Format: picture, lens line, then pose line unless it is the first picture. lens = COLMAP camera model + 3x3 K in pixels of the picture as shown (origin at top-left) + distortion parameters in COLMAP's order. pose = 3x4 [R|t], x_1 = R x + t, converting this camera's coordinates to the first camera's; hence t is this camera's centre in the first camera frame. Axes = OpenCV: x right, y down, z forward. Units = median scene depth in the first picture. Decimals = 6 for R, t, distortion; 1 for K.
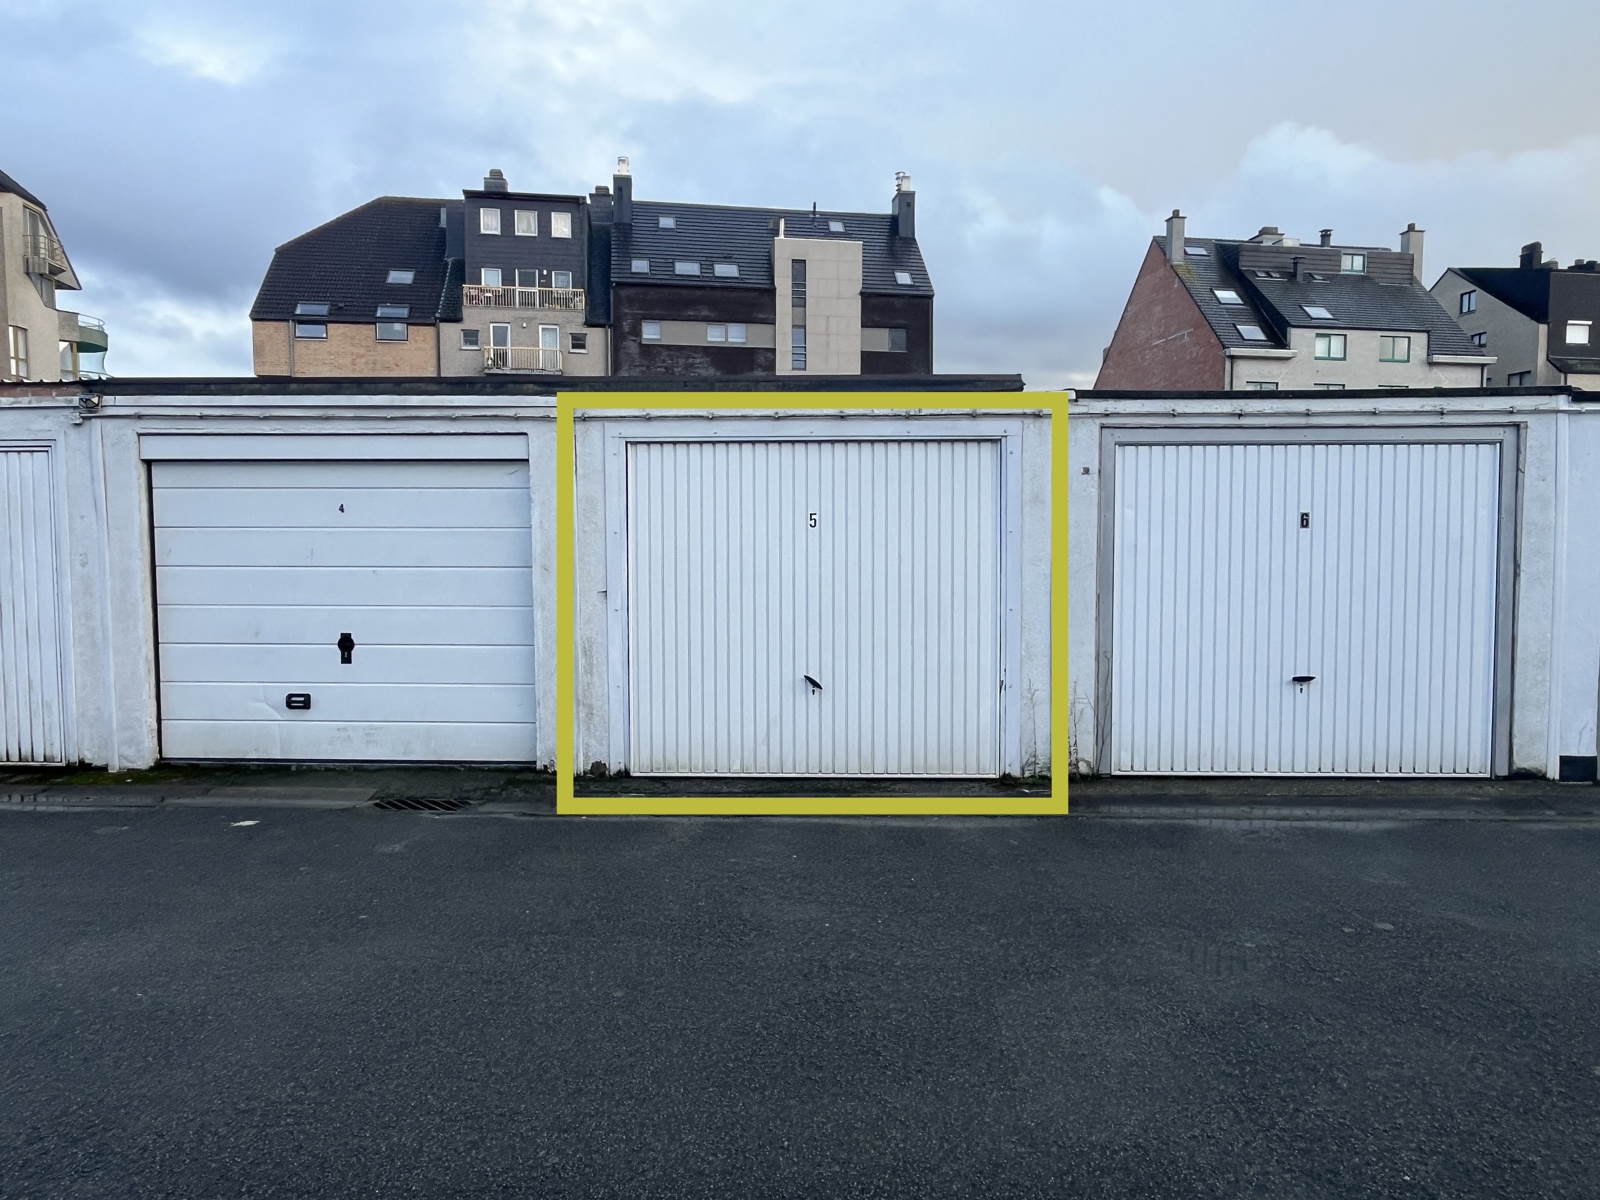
lens RADIAL K [[1014.4, 0, 805.9], [0, 1014.4, 602.2], [0, 0, 1]] dist [0.000349, -0.003767]
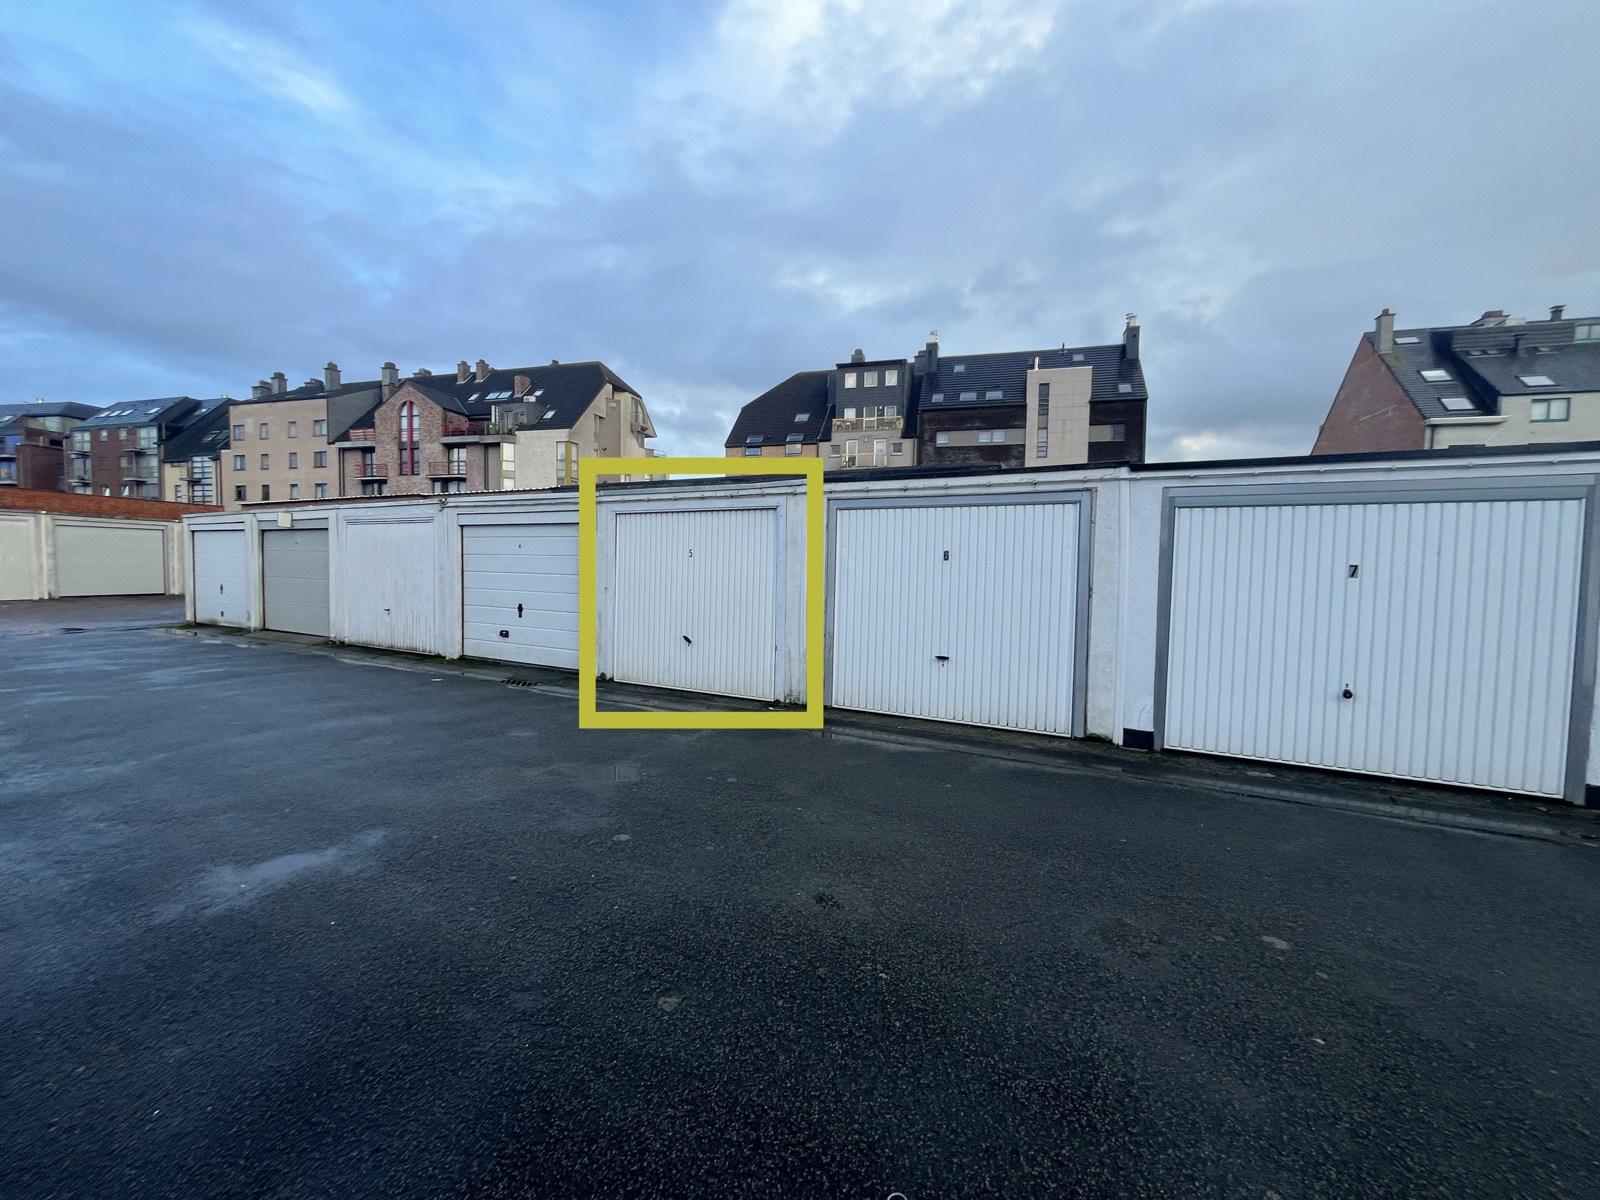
lens RADIAL K [[648.2, 0, 801.7], [0, 648.2, 596.6], [0, 0, 1]] dist [0.000235, -0.000898]
pose [[0.899214, 0.036942, -0.435946, 0.227269], [-0.046247, 0.998872, -0.010746, 0.000937], [0.435058, 0.029824, 0.899908, 0.004030]]
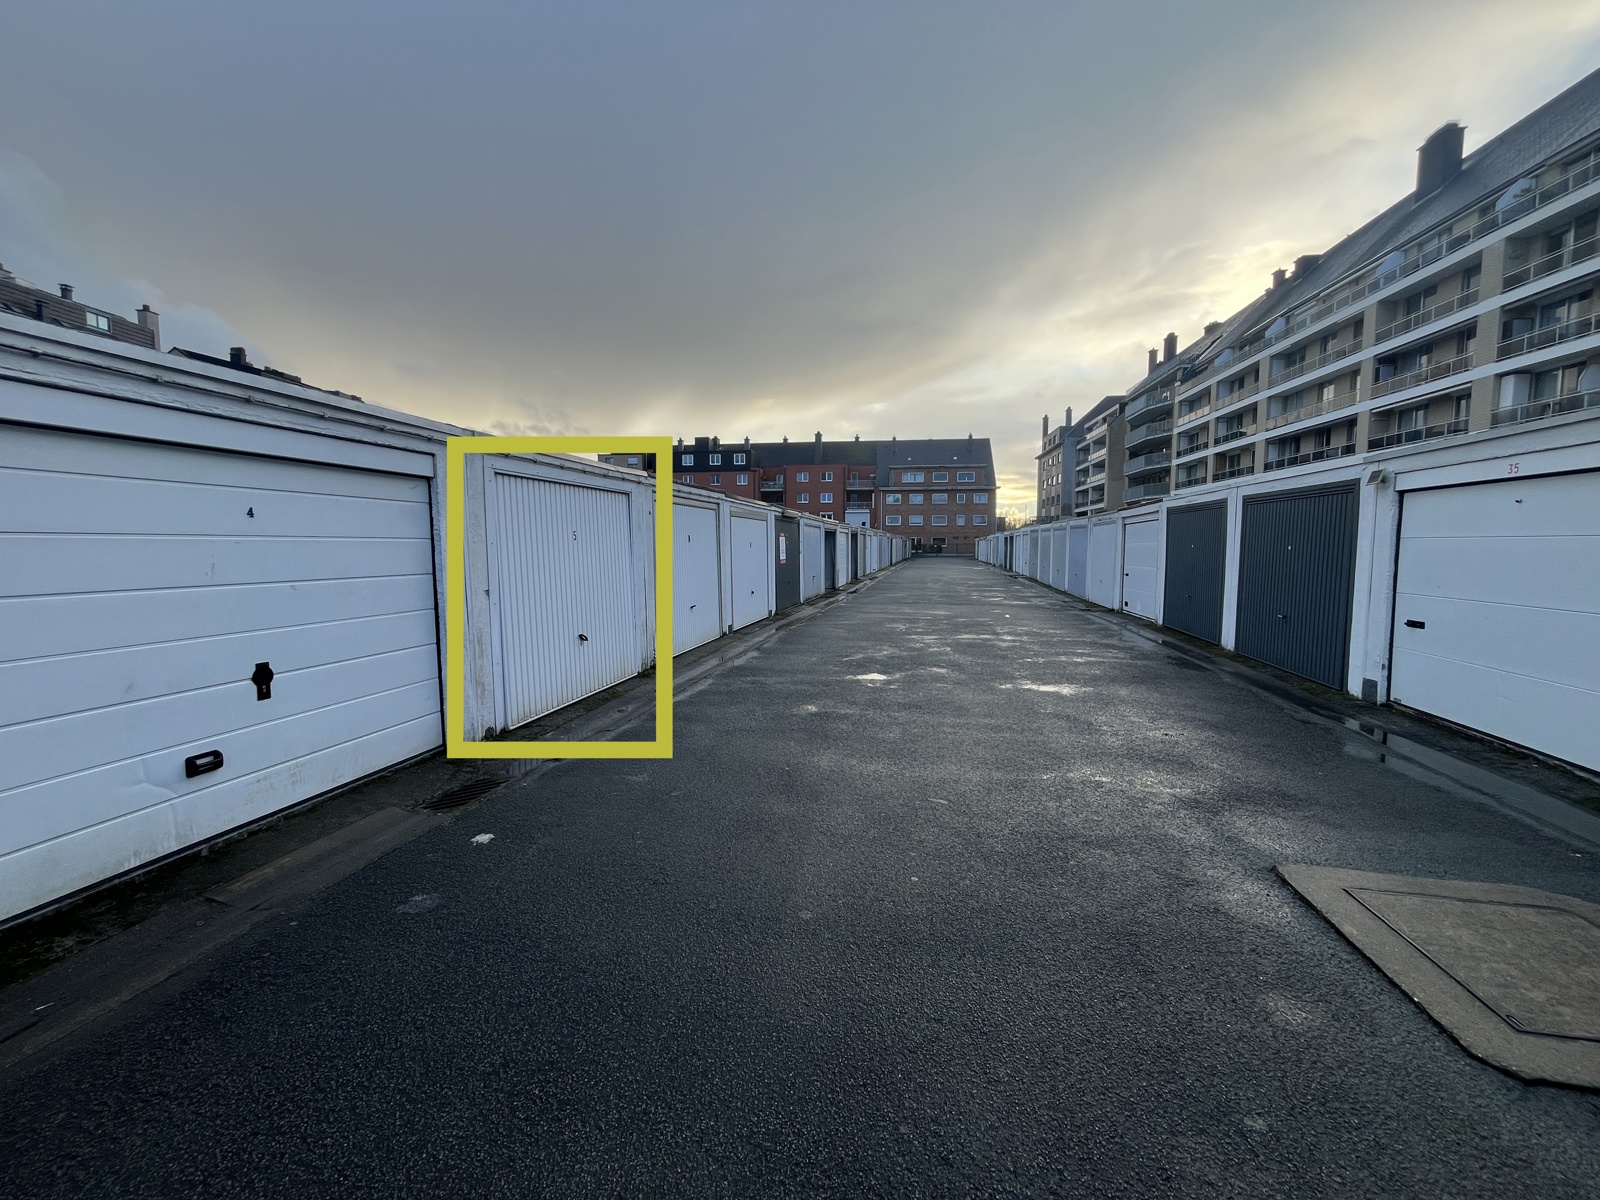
lens RADIAL K [[648.2, 0, 800.8], [0, 648.2, 602.3], [0, 0, 1]] dist [0.000235, -0.000898]
pose [[0.172453, -0.086471, 0.981215, -0.293240], [0.066615, 0.994883, 0.075968, -0.009855], [-0.982763, 0.052263, 0.177331, 0.153341]]
